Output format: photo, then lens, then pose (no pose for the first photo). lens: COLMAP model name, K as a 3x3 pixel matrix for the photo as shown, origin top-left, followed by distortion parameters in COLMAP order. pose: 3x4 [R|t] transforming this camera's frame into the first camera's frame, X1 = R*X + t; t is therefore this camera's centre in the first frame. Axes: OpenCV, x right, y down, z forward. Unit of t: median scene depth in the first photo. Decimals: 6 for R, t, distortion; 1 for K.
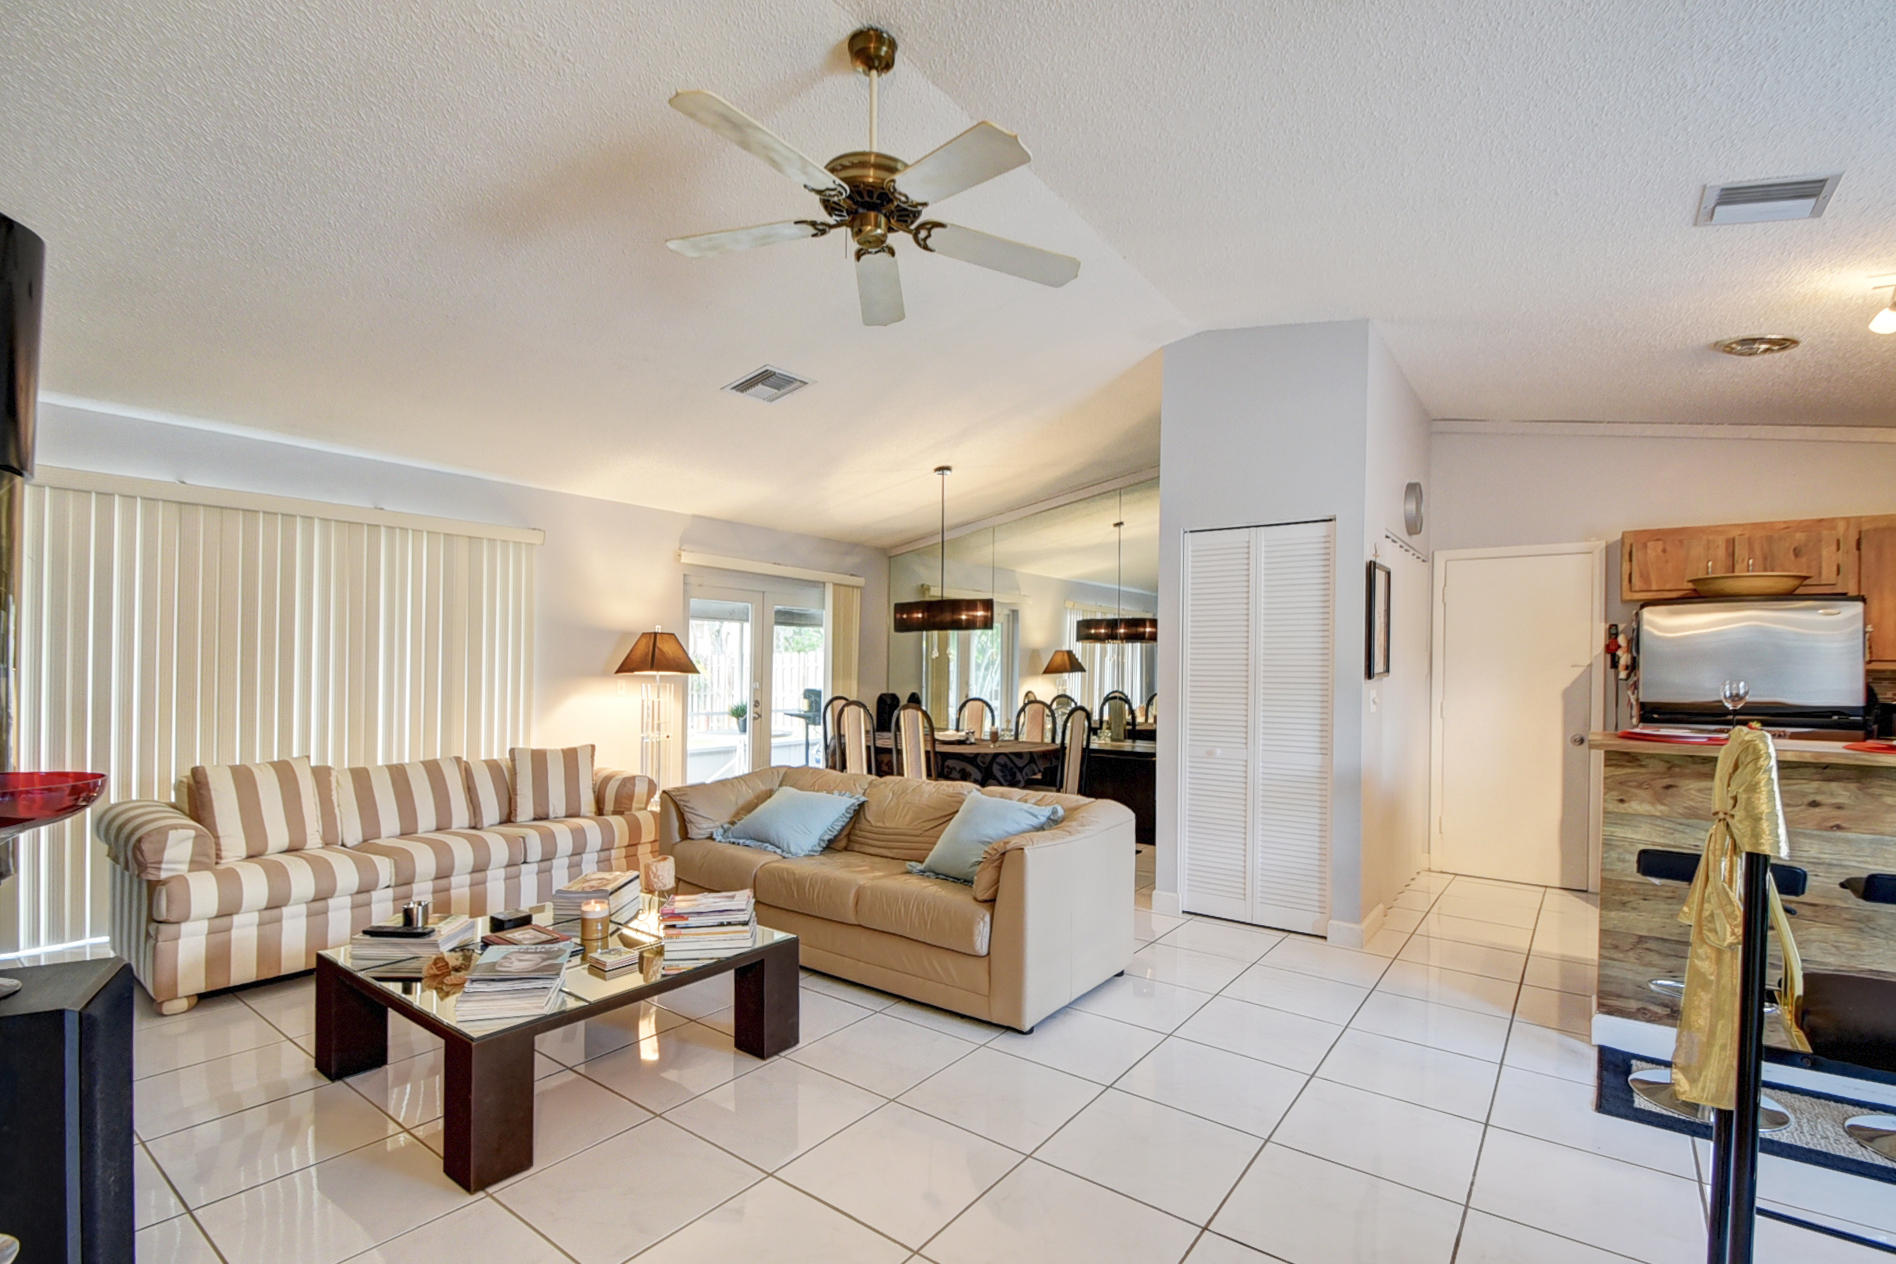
lens RADIAL K [[878.9, 0, 954.8], [0, 878.9, 668.5], [0, 0, 1]] dist [0.001243, -0.010856]
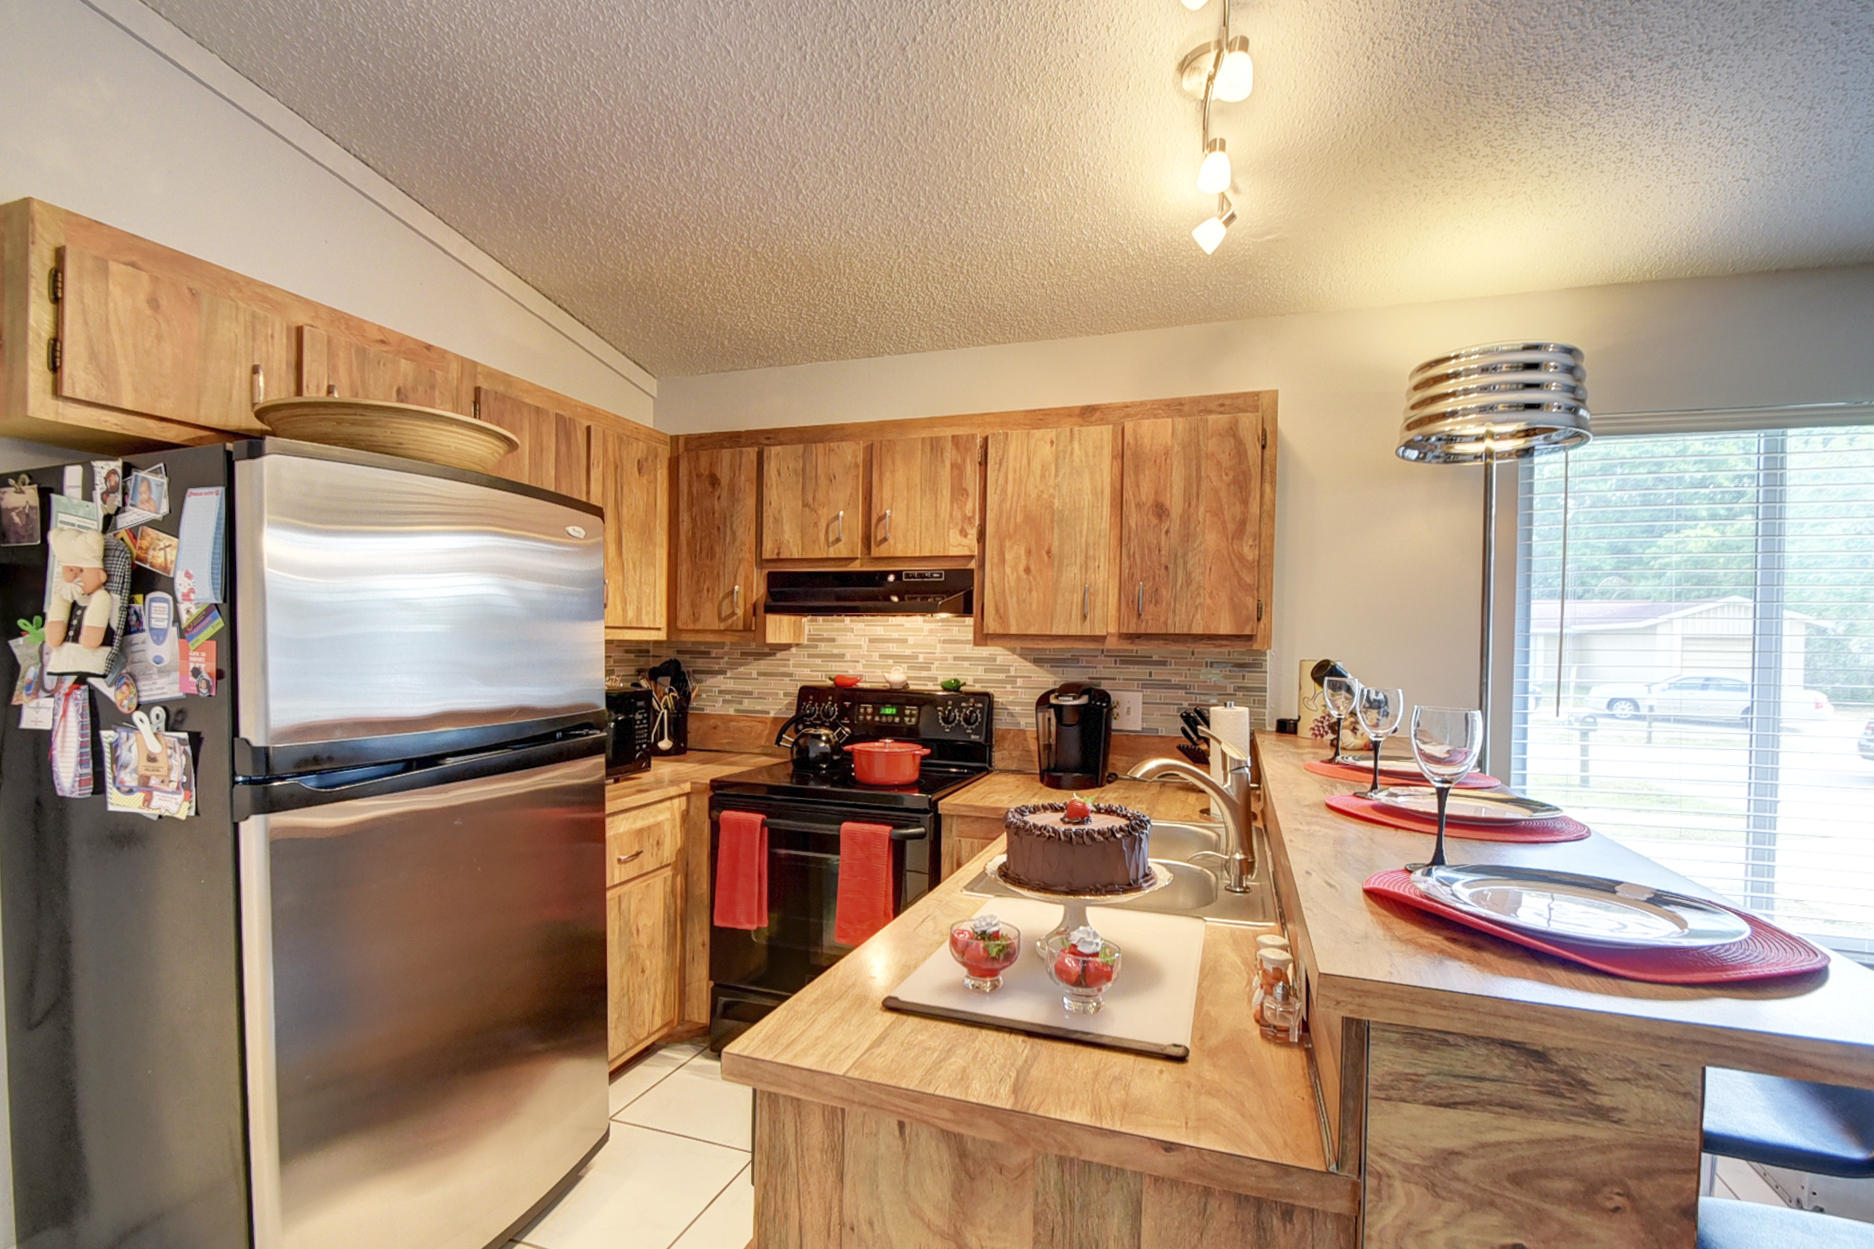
lens RADIAL K [[868.7, 0, 943.8], [0, 868.7, 660.6], [0, 0, 1]] dist [0.001243, -0.010856]
pose [[-0.320748, -0.037793, 0.946410, 0.411677], [-0.016414, 0.999275, 0.034341, -0.009327], [-0.947022, -0.004519, -0.321136, 0.882233]]
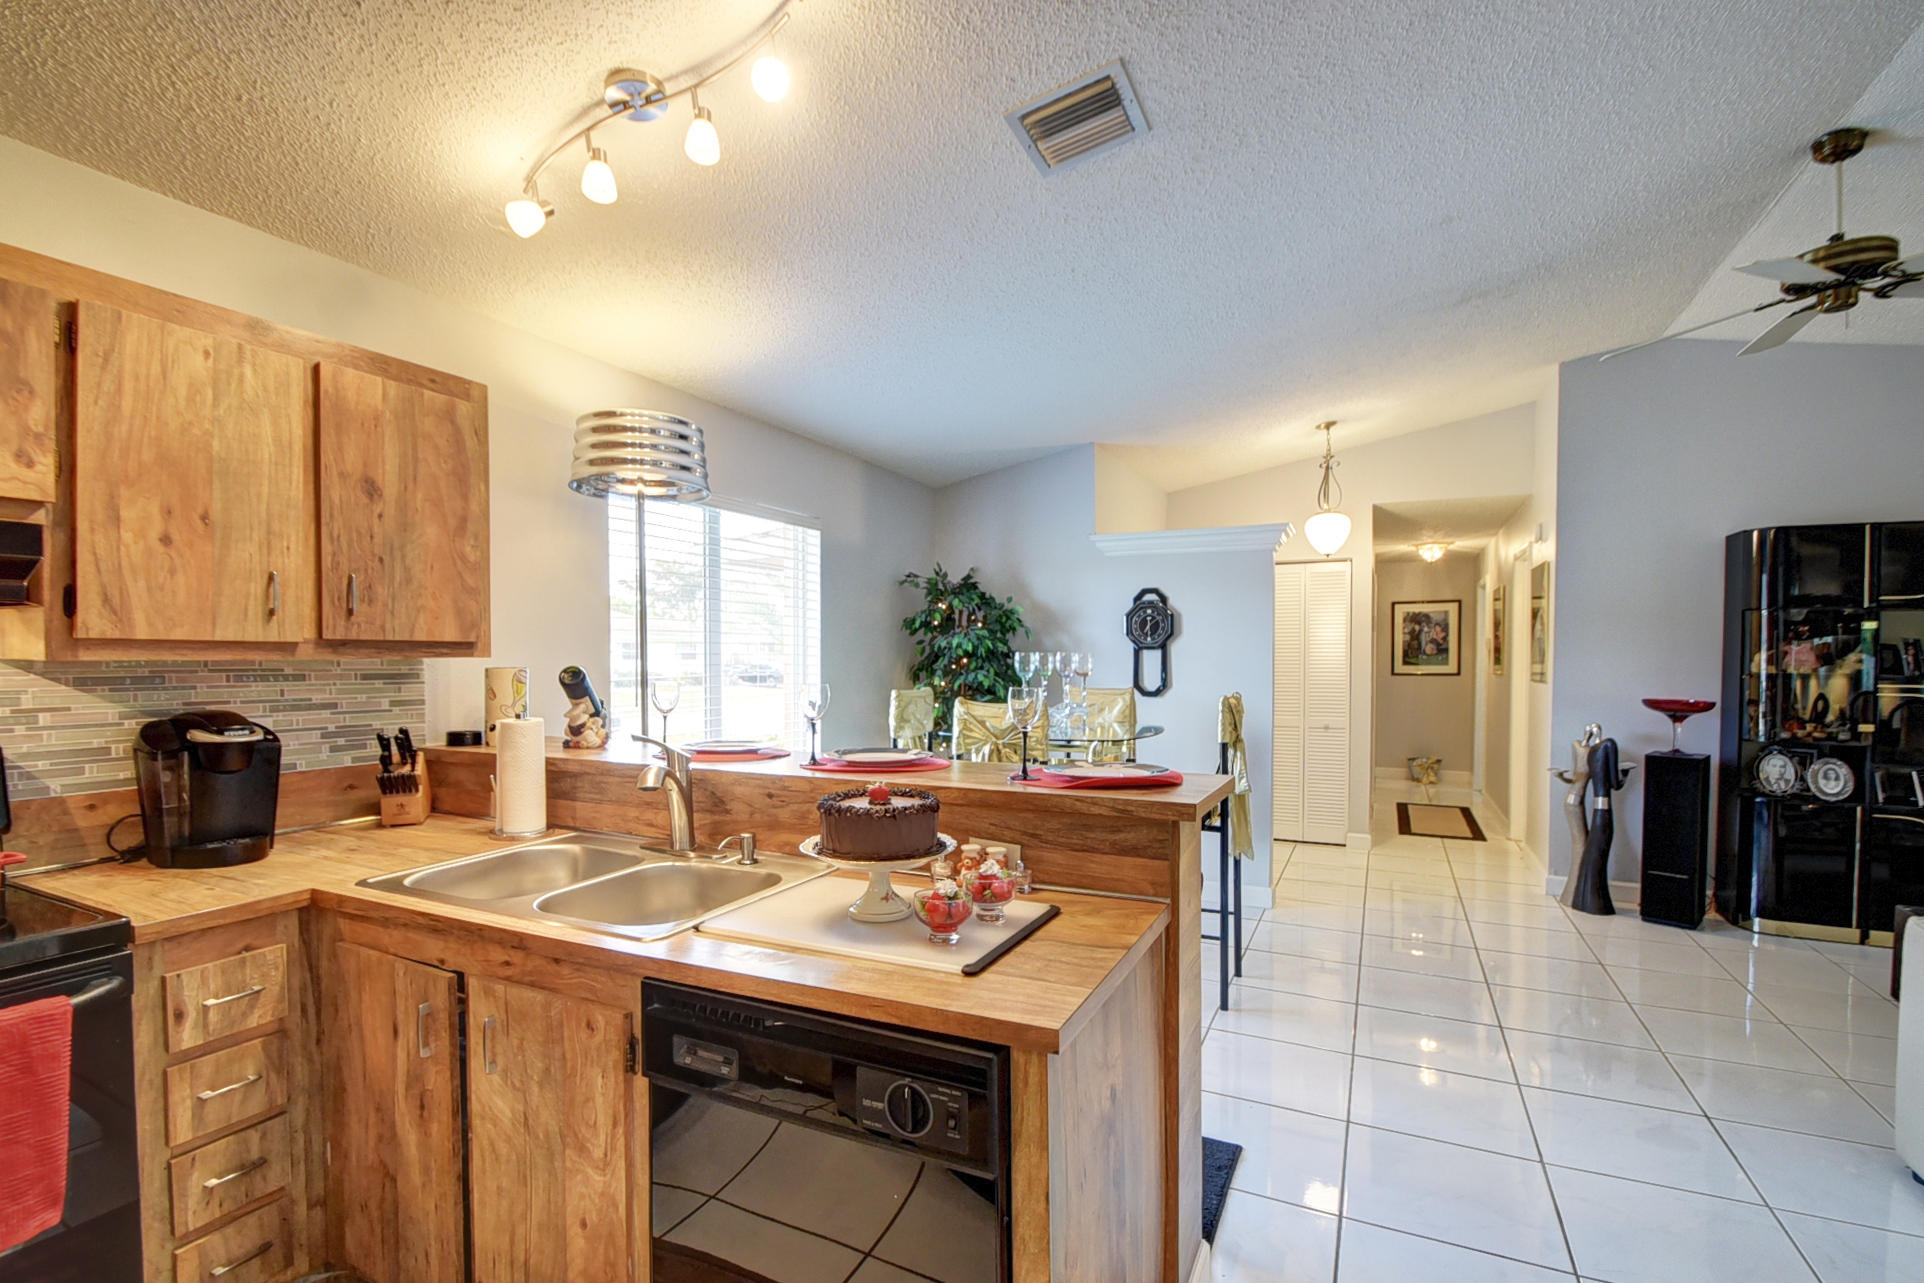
lens RADIAL K [[852.7, 0, 970.0], [0, 852.7, 677.8], [0, 0, 1]] dist [0.002496, -0.010469]
pose [[-0.979538, -0.008931, -0.201063, 0.706311], [-0.014202, 0.999592, 0.024789, -0.005082], [0.200759, 0.027138, -0.979265, 1.087586]]
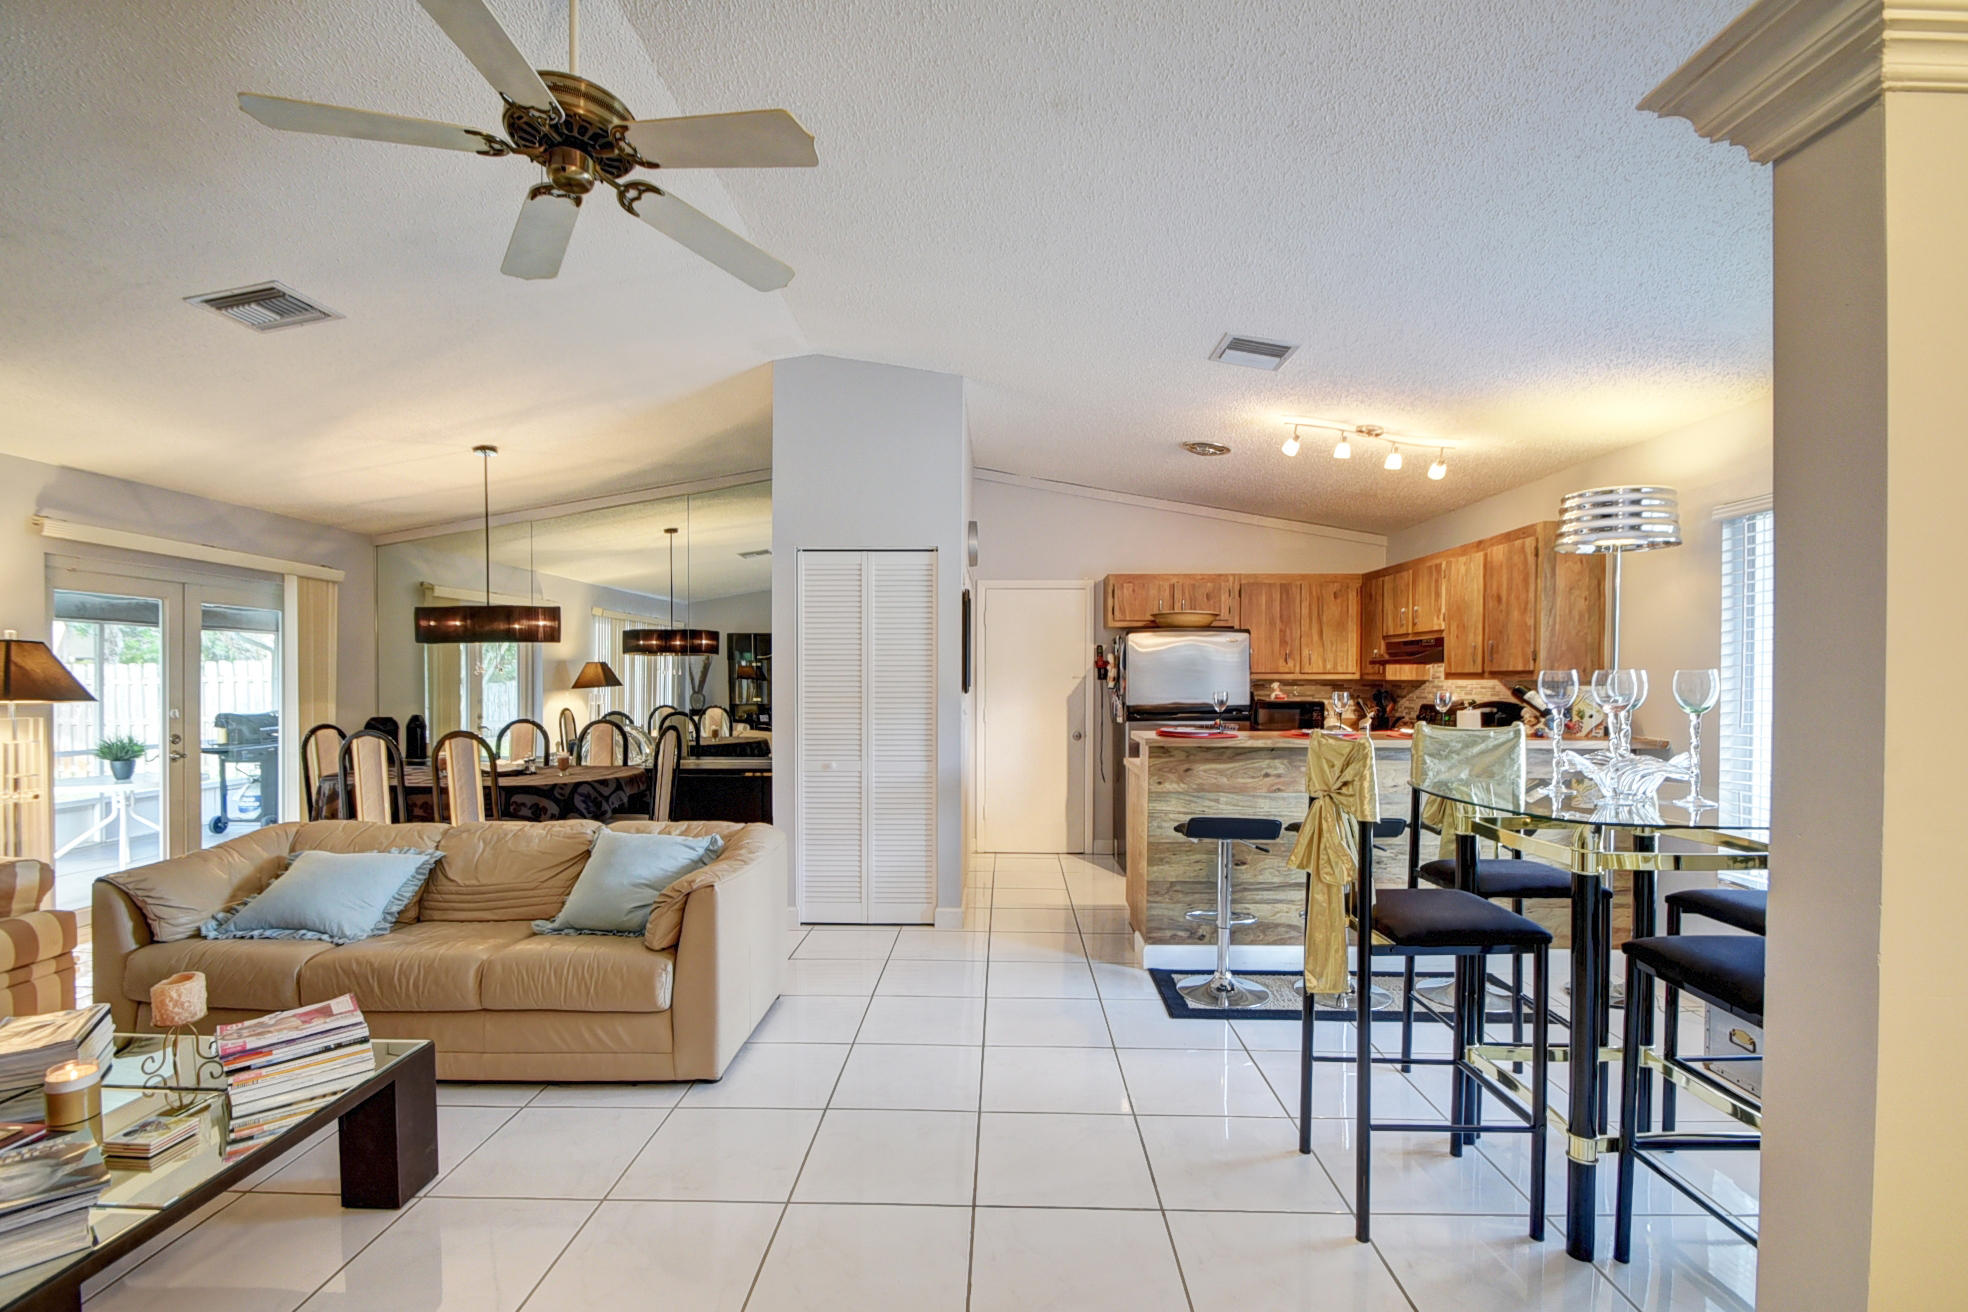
lens RADIAL K [[872.2, 0, 992.1], [0, 872.2, 693.2], [0, 0, 1]] dist [0.002496, -0.010469]
pose [[0.808780, -0.021064, 0.587734, -0.158135], [0.008655, 0.999676, 0.023917, -0.013644], [-0.588047, -0.014257, 0.808701, 0.057045]]
